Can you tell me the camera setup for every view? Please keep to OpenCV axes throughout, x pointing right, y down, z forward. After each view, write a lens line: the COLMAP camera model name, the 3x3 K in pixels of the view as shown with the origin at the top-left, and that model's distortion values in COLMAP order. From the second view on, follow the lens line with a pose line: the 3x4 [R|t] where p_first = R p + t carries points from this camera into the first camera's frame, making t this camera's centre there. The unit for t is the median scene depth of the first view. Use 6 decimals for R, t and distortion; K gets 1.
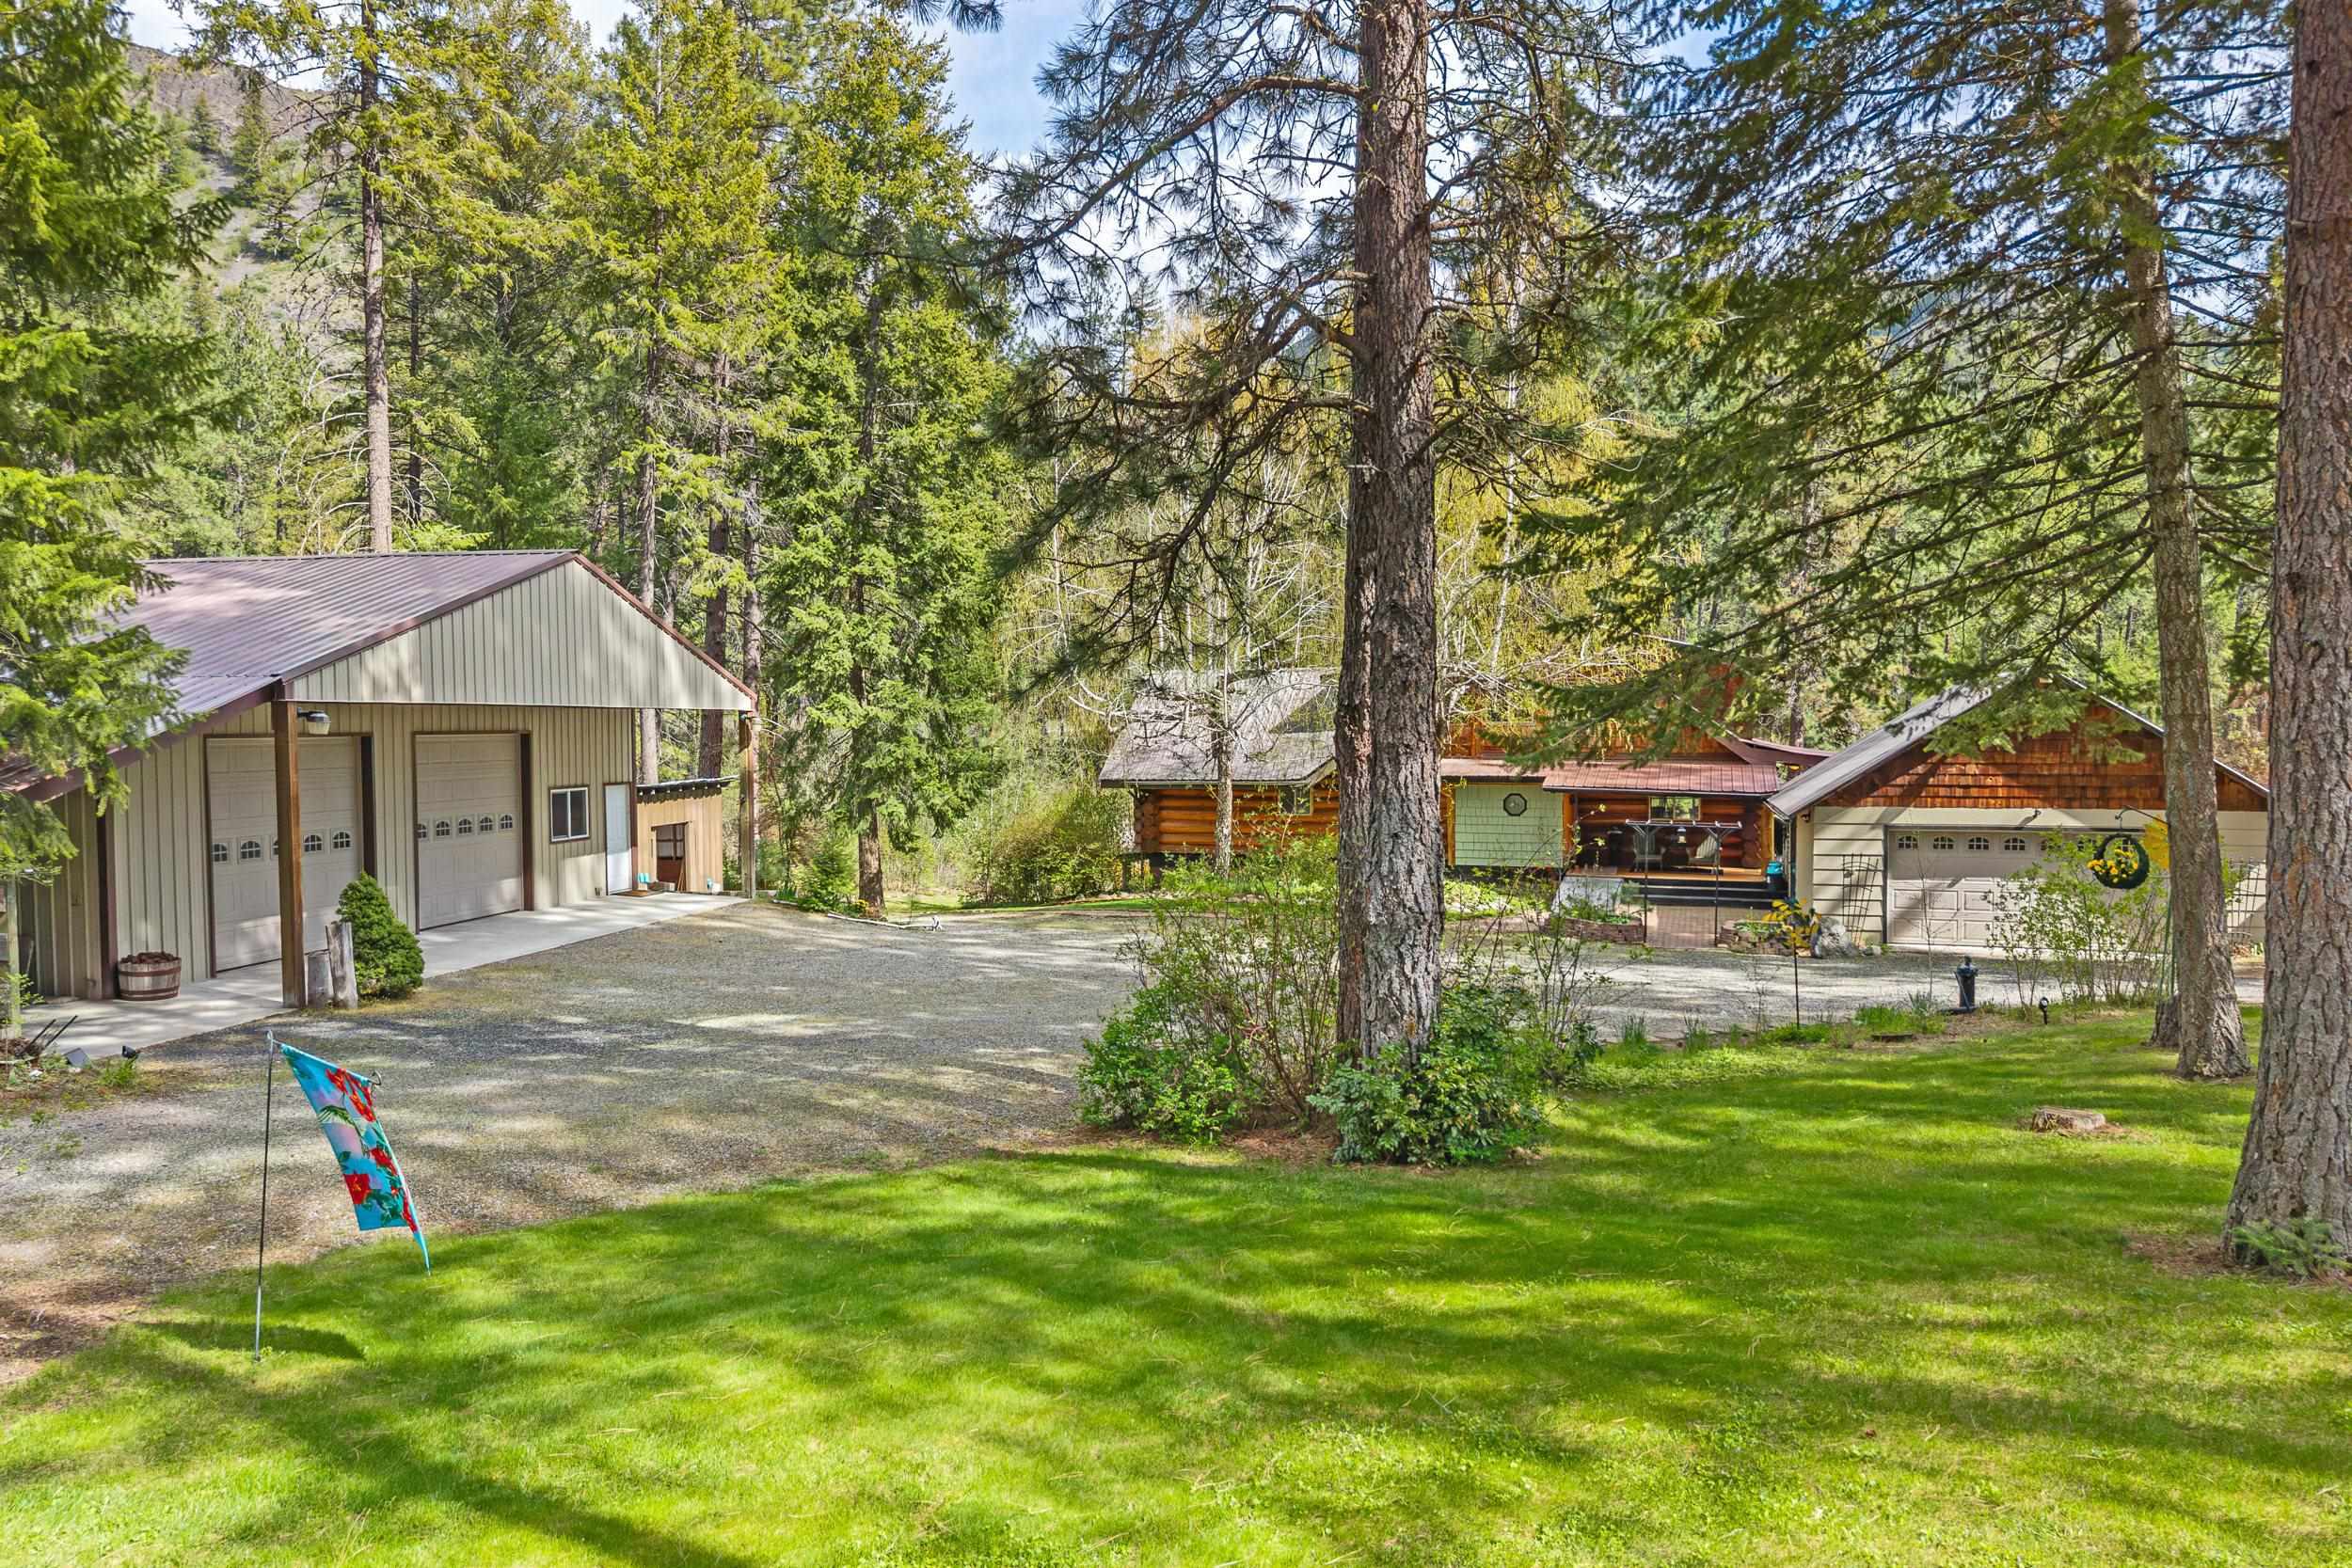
lens RADIAL K [[1576.1, 0, 1175.3], [0, 1576.1, 778.3], [0, 0, 1]] dist [0.006002, -0.011623]
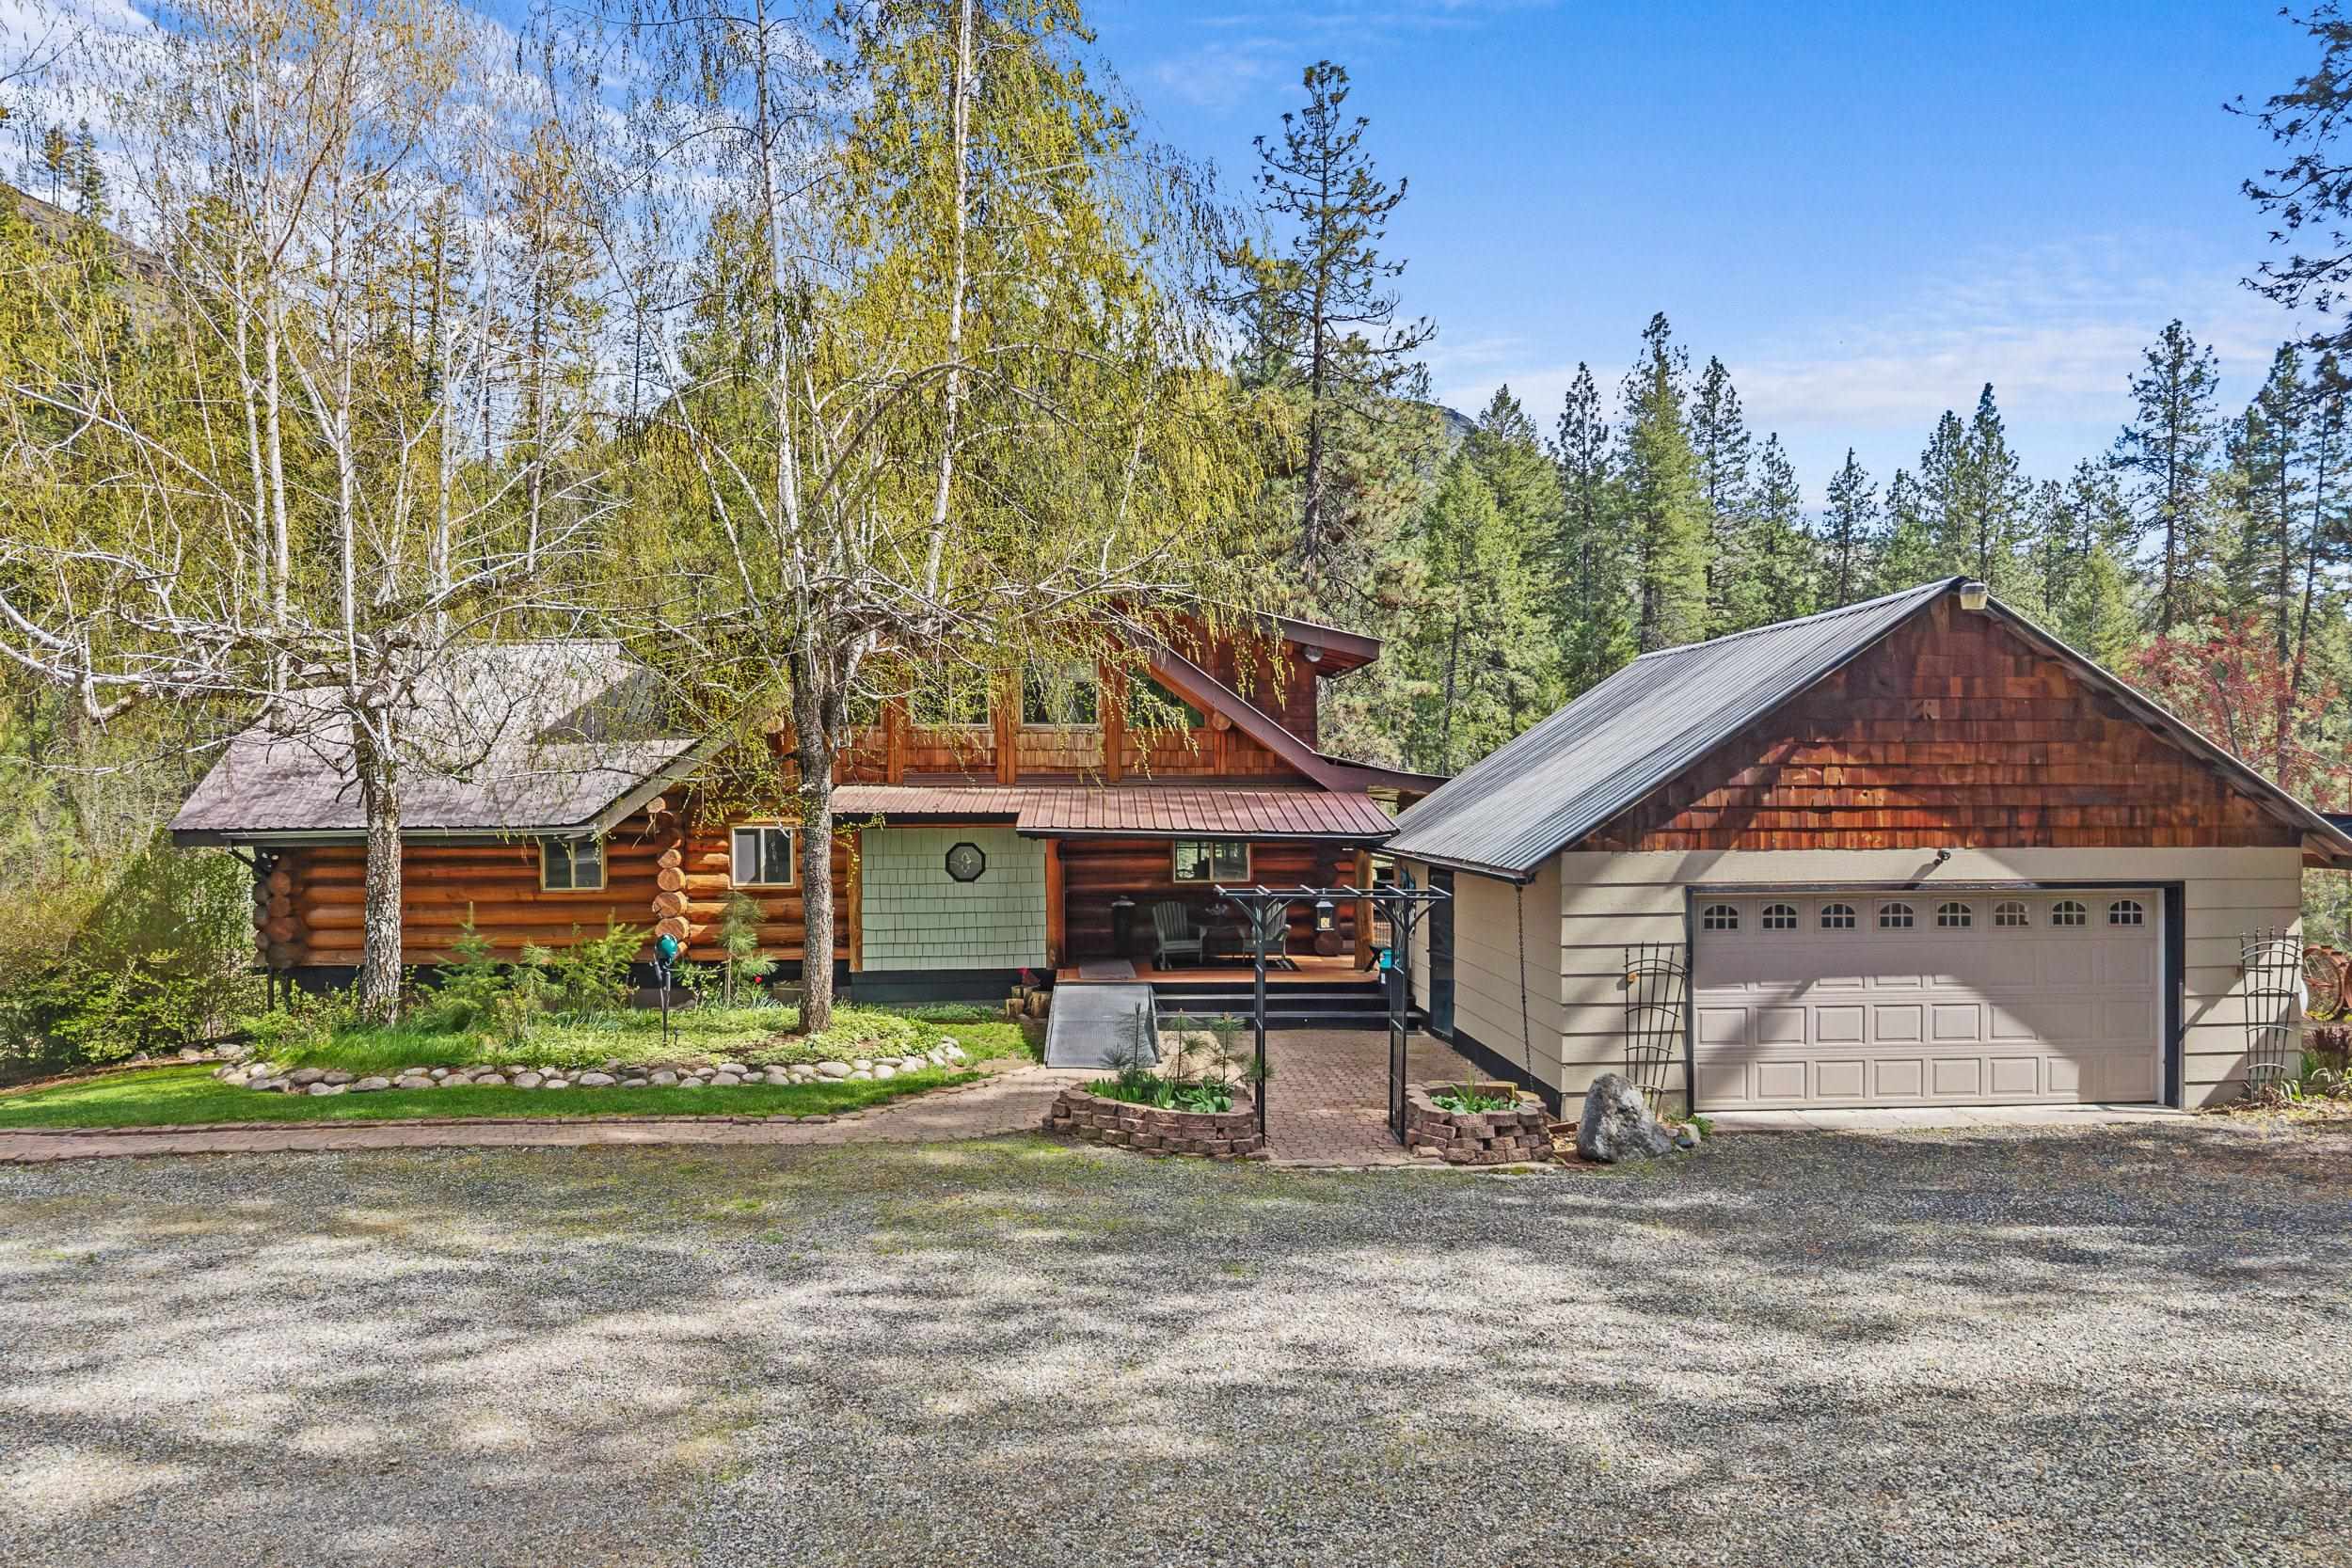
lens RADIAL K [[1576.1, 0, 1182.2], [0, 1576.1, 780.6], [0, 0, 1]] dist [0.006002, -0.011623]
pose [[0.931233, -0.000344, 0.364425, 0.104445], [0.014105, 0.999284, -0.035099, 0.010994], [-0.364152, 0.037825, 0.930571, 0.571198]]
